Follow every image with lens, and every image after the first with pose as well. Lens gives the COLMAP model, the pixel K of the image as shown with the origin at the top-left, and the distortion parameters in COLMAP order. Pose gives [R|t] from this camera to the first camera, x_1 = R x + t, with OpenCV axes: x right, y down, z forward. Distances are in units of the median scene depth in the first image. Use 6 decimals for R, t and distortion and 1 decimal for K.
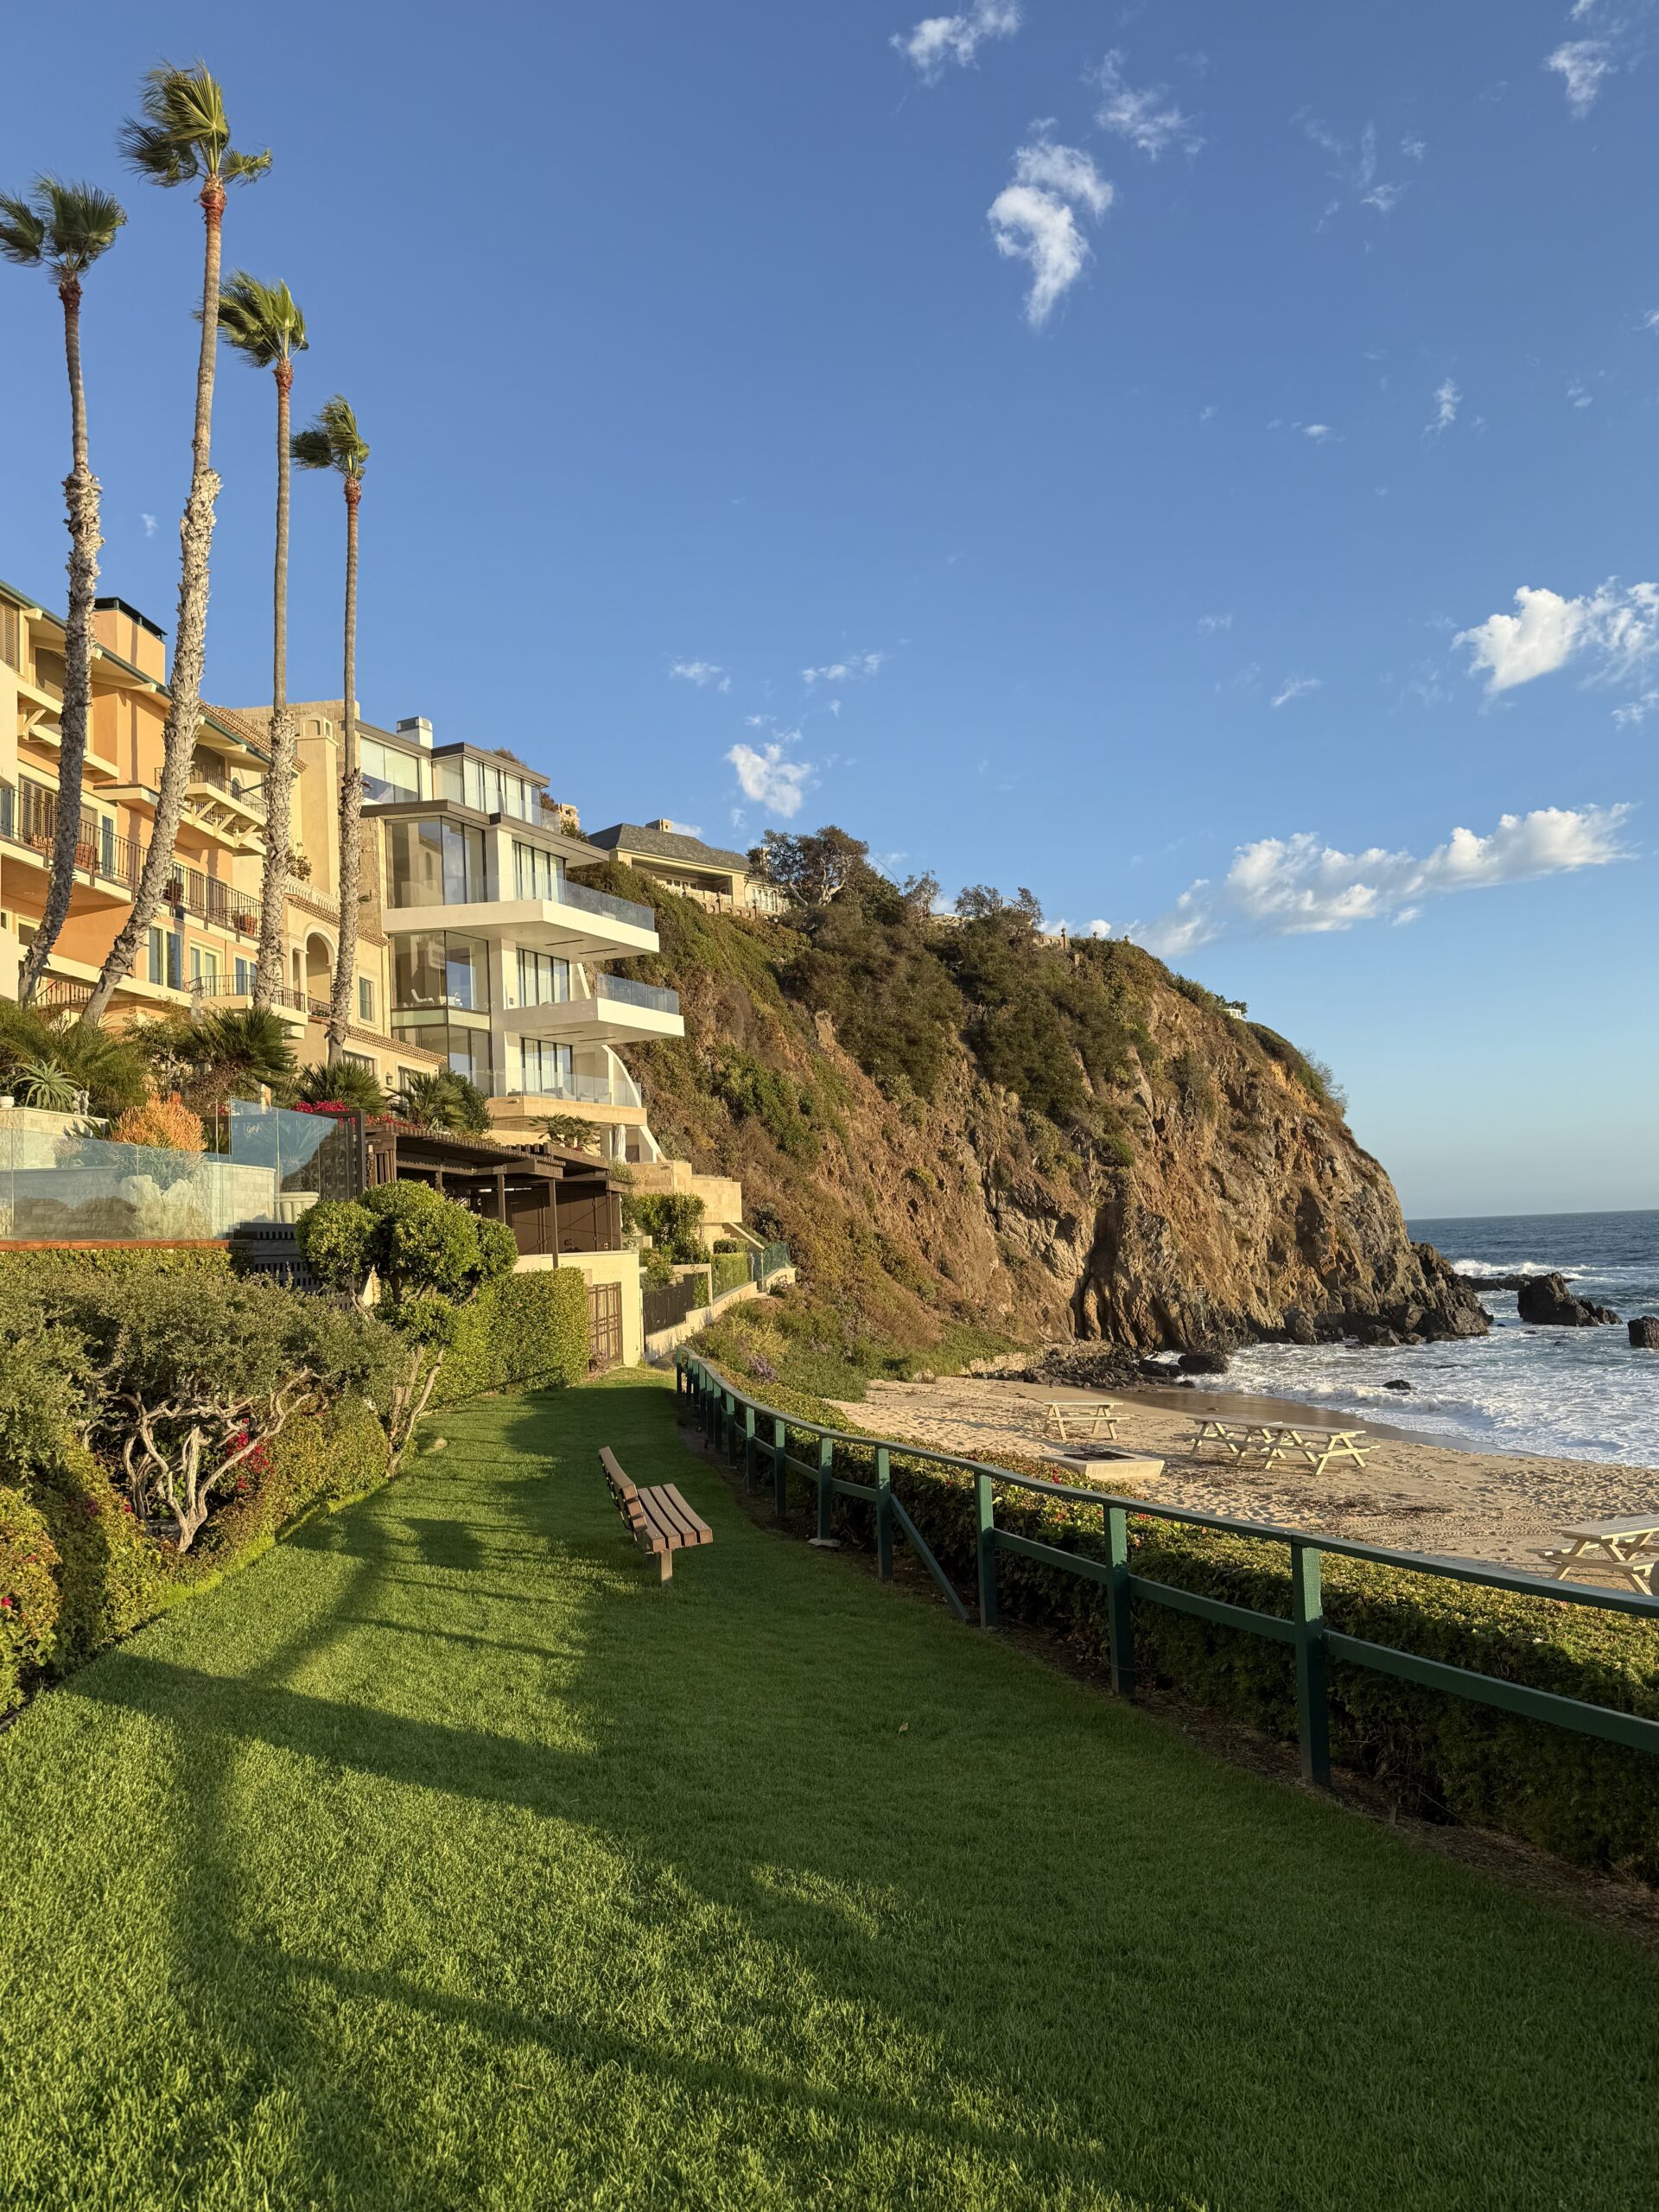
lens RADIAL K [[1541.0, 0, 837.4], [0, 1541.0, 1116.0], [0, 0, 1]] dist [0.142507, -0.305798]
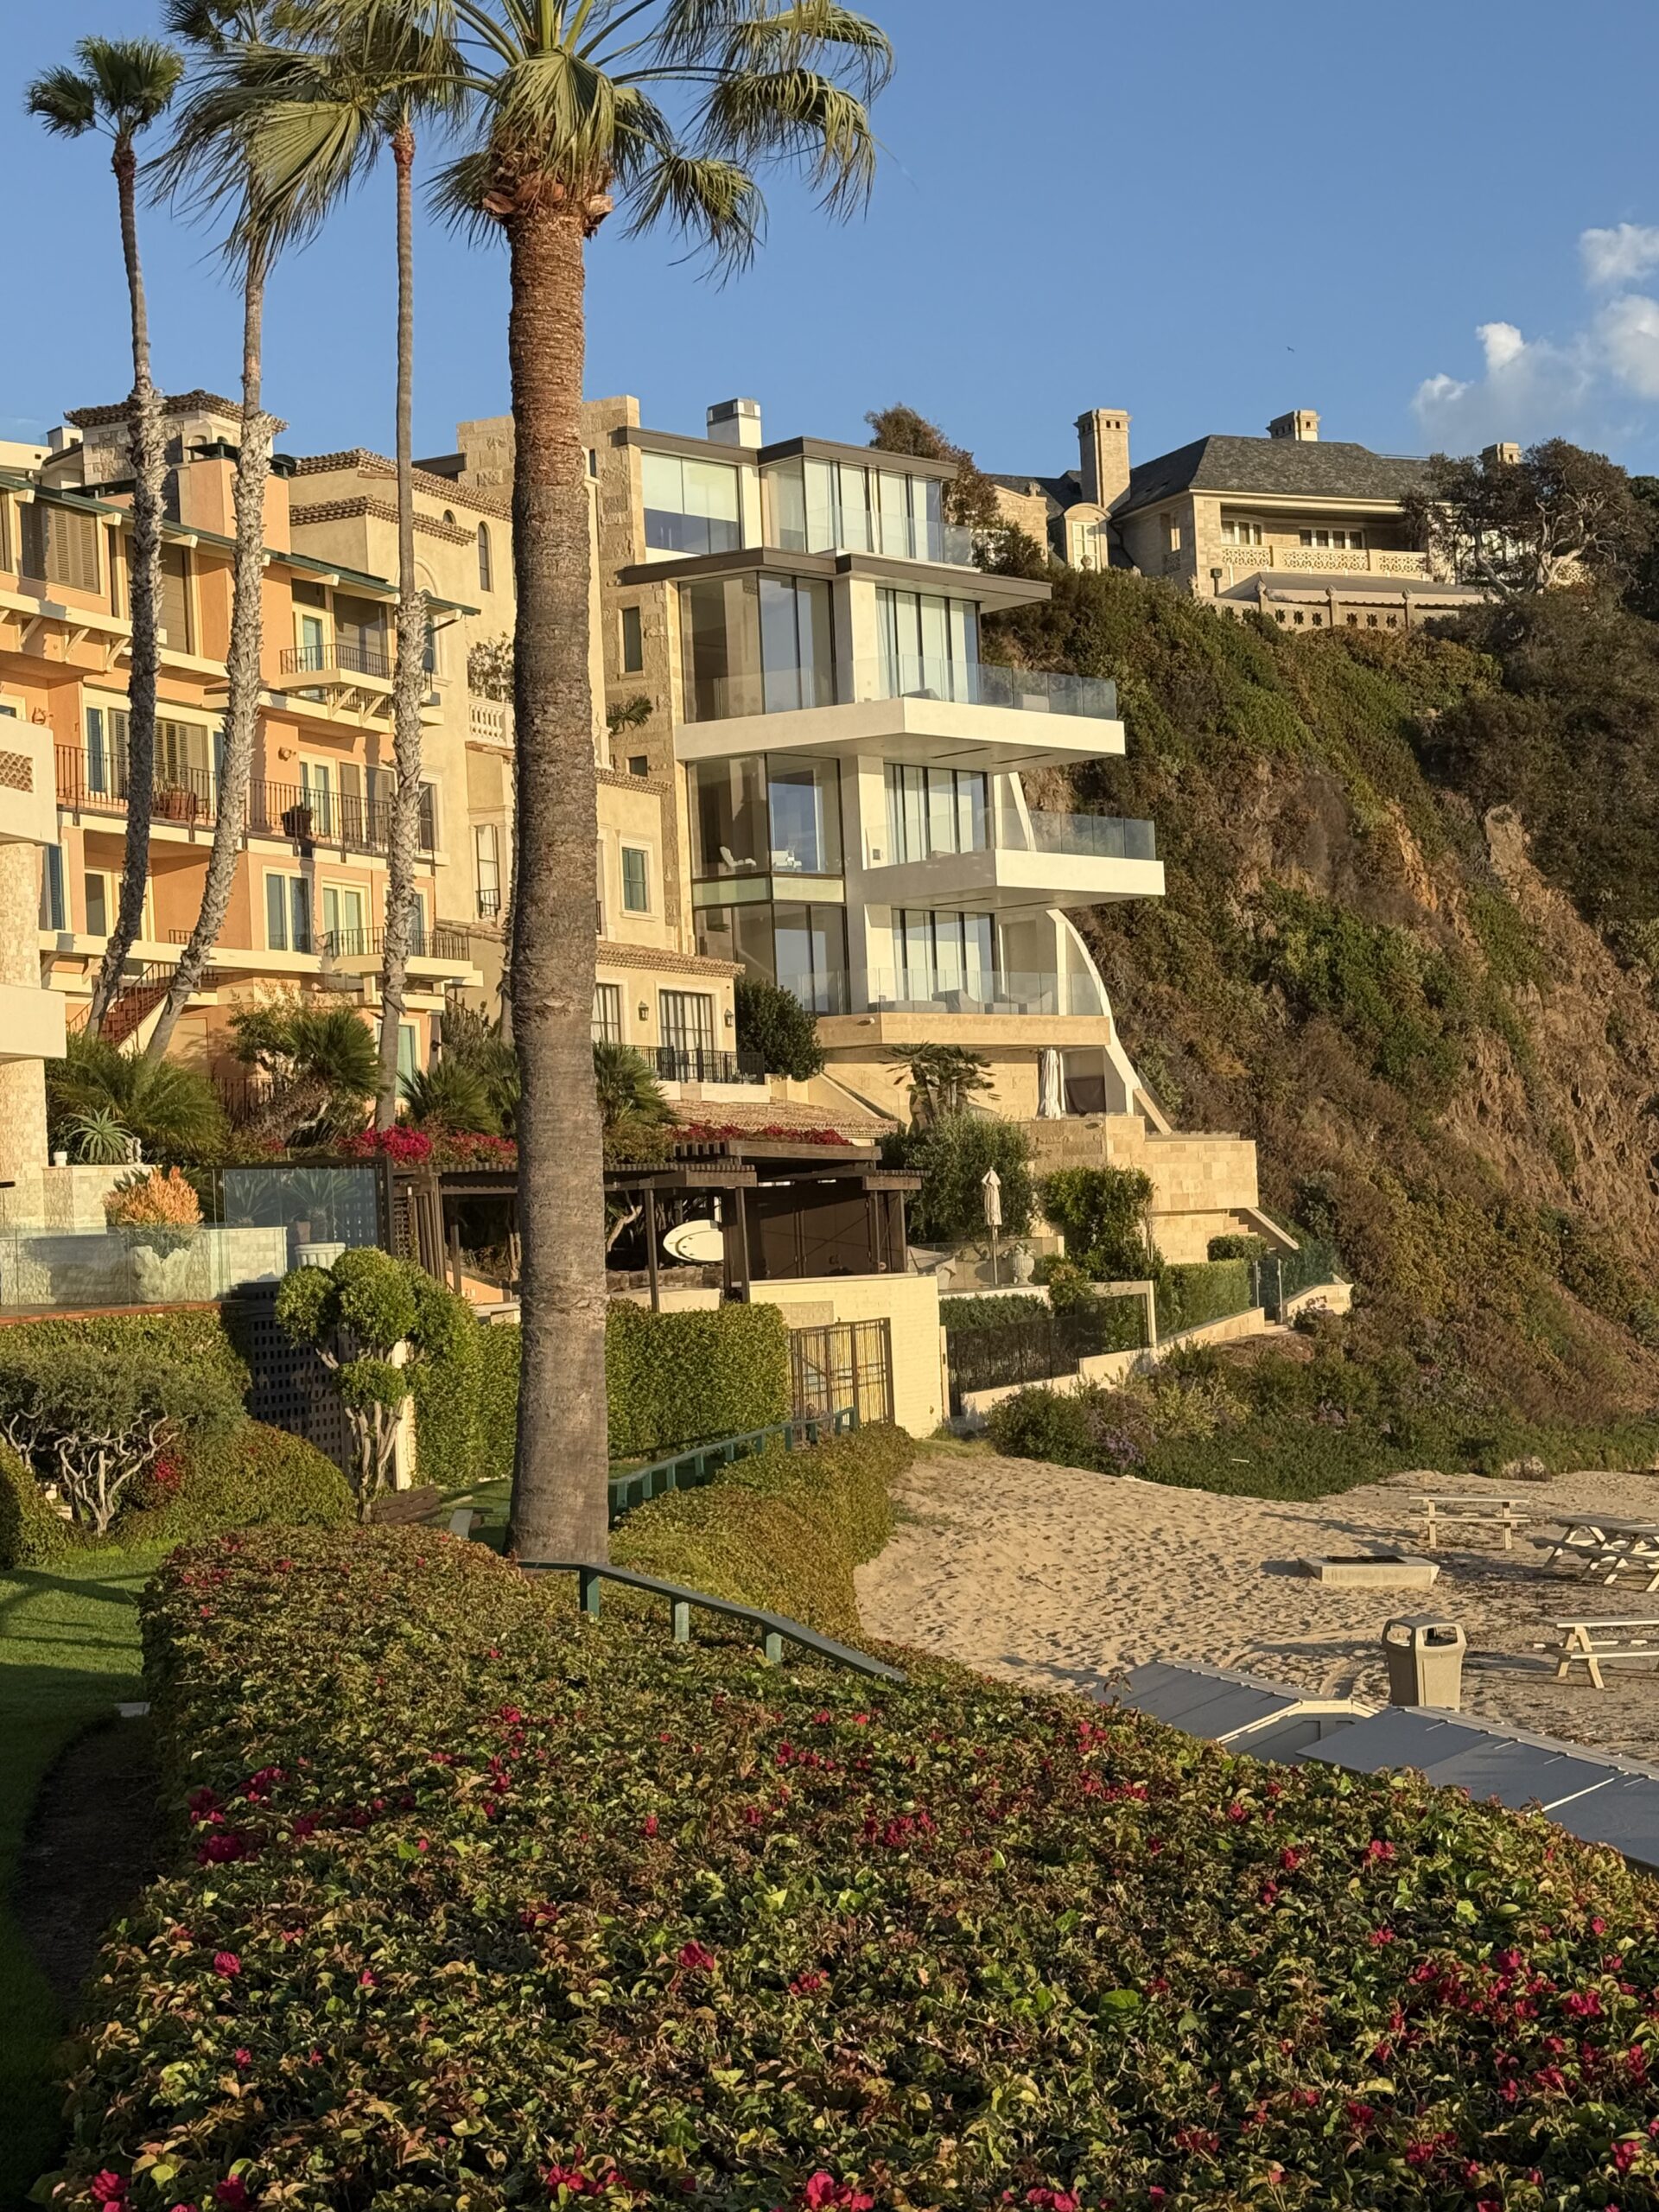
lens RADIAL K [[3450.3, 0, 779.0], [0, 3450.3, 1106.5], [0, 0, 1]] dist [0.384314, -4.938195]
pose [[0.937768, -0.009657, -0.347127, 0.234602], [0.030911, 0.997967, 0.055744, -0.051543], [0.345883, -0.063005, 0.936160, -0.323832]]
